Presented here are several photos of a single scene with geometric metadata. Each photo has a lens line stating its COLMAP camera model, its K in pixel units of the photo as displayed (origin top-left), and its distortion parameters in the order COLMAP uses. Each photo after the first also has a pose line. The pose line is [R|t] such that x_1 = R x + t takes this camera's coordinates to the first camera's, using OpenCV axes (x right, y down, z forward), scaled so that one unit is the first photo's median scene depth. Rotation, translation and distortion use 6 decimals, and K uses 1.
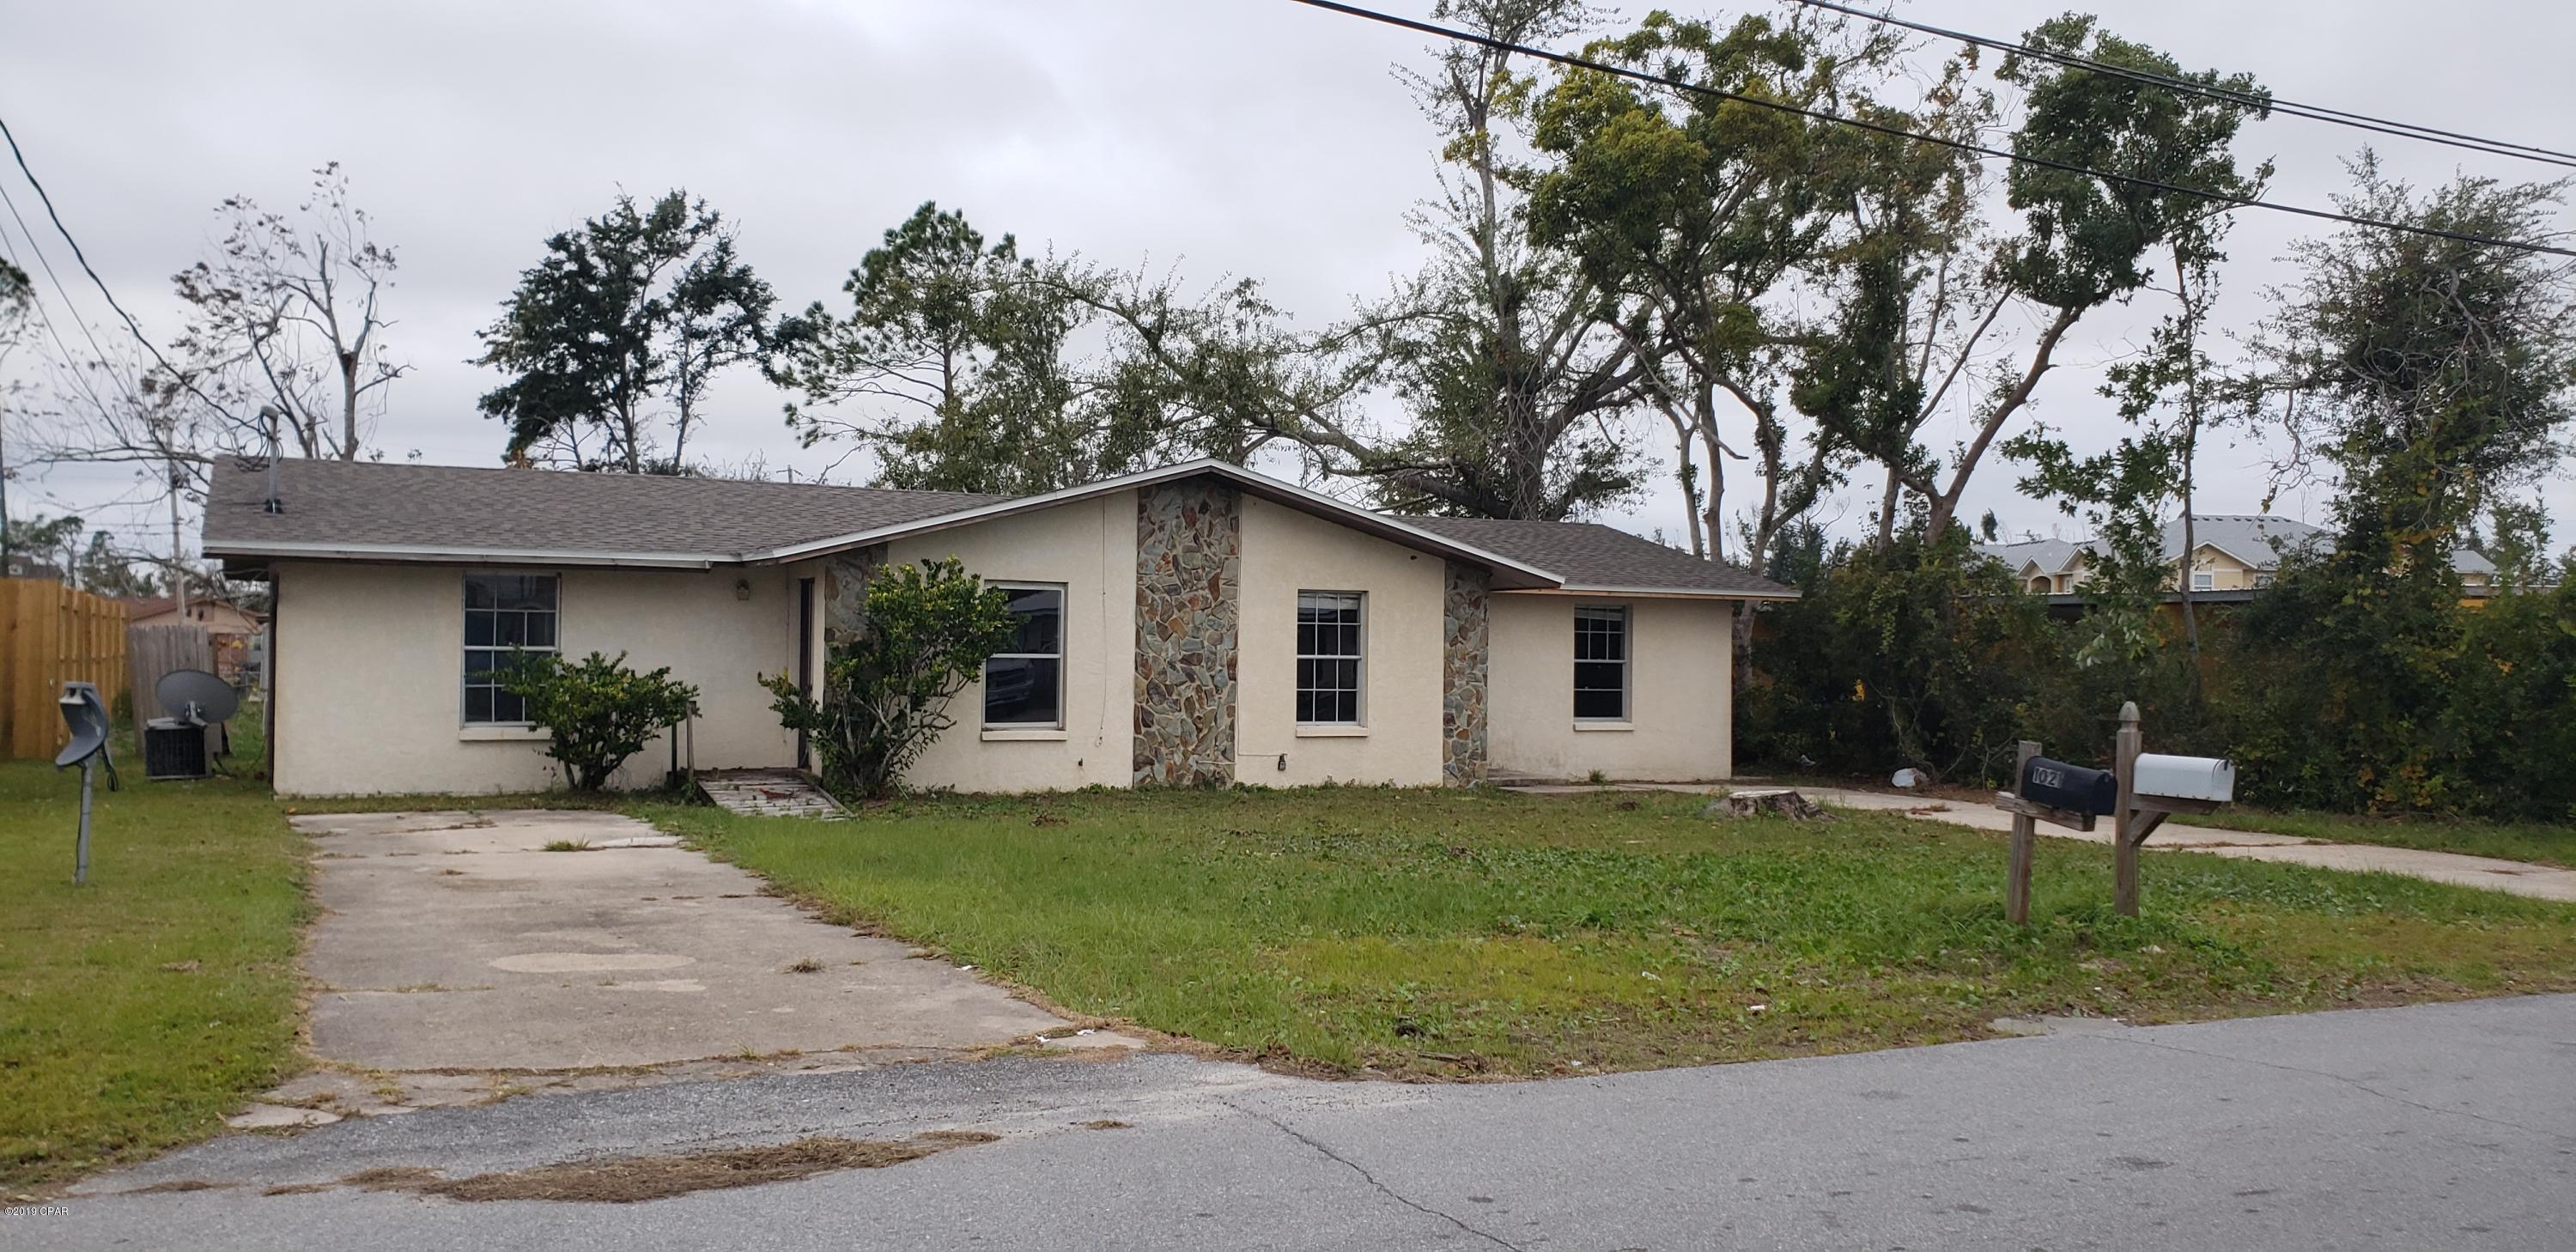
lens RADIAL K [[1974.2, 0, 1288.0], [0, 1974.2, 626.0], [0, 0, 1]] dist [0.054586, -0.003723]
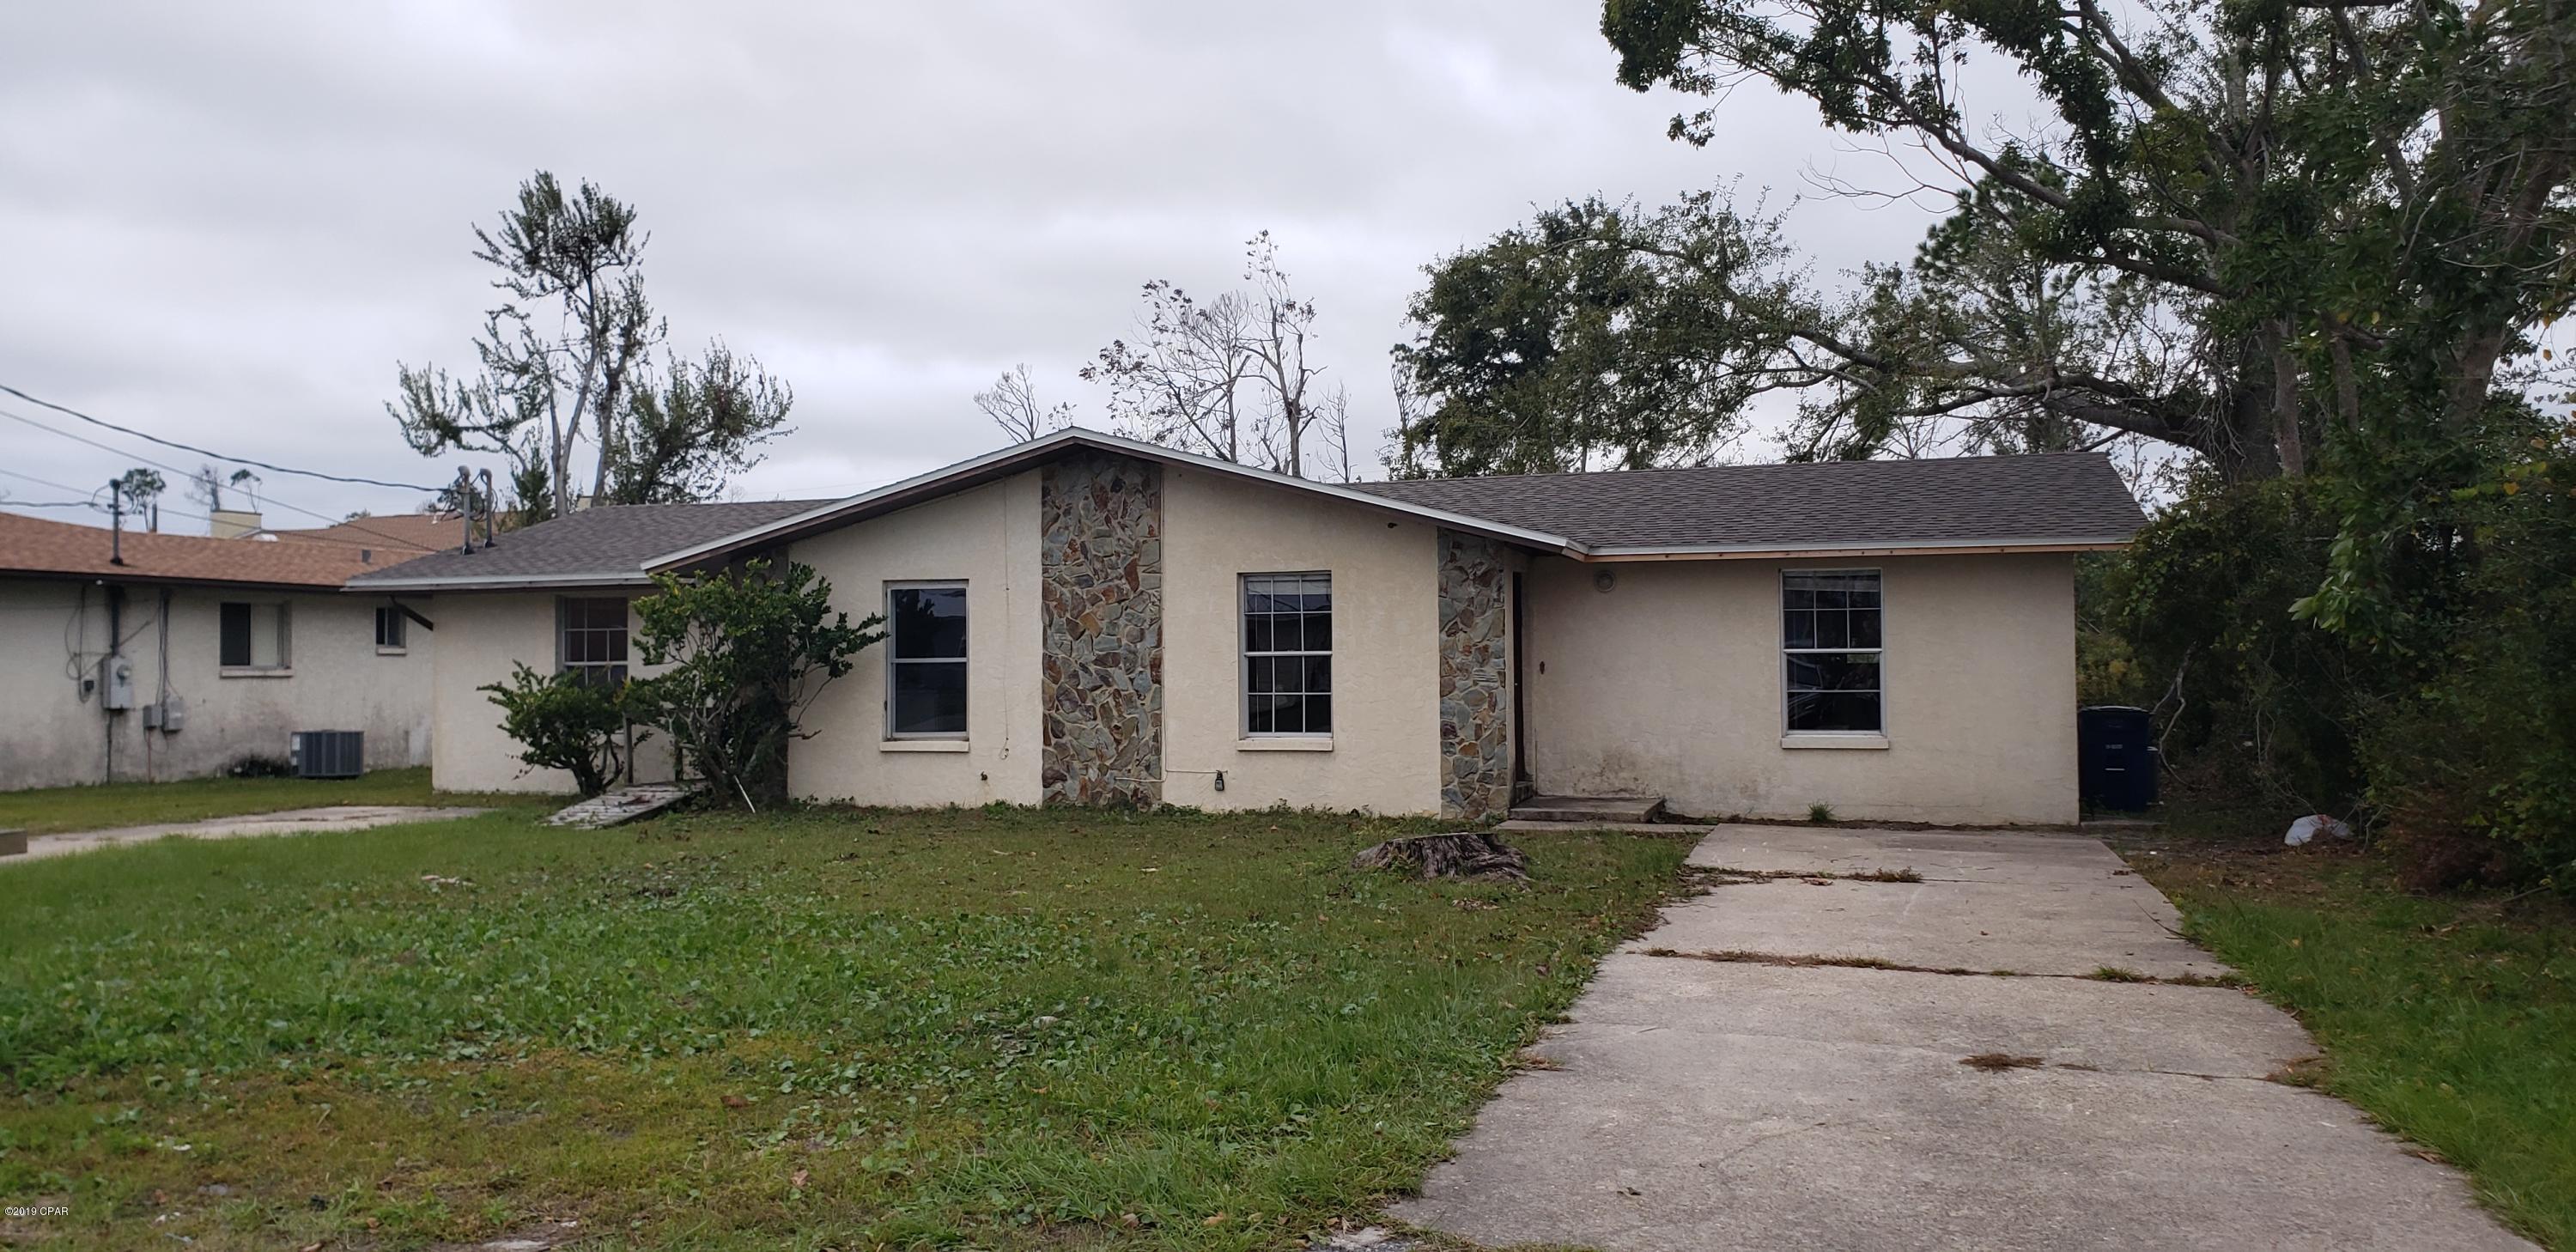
lens RADIAL K [[1974.2, 0, 1288.0], [0, 1974.2, 626.0], [0, 0, 1]] dist [0.054586, -0.003723]
pose [[0.731901, -0.032978, -0.680612, 0.596980], [0.027802, 0.999442, -0.018529, 0.020027], [0.680843, -0.005361, 0.732409, 0.414277]]
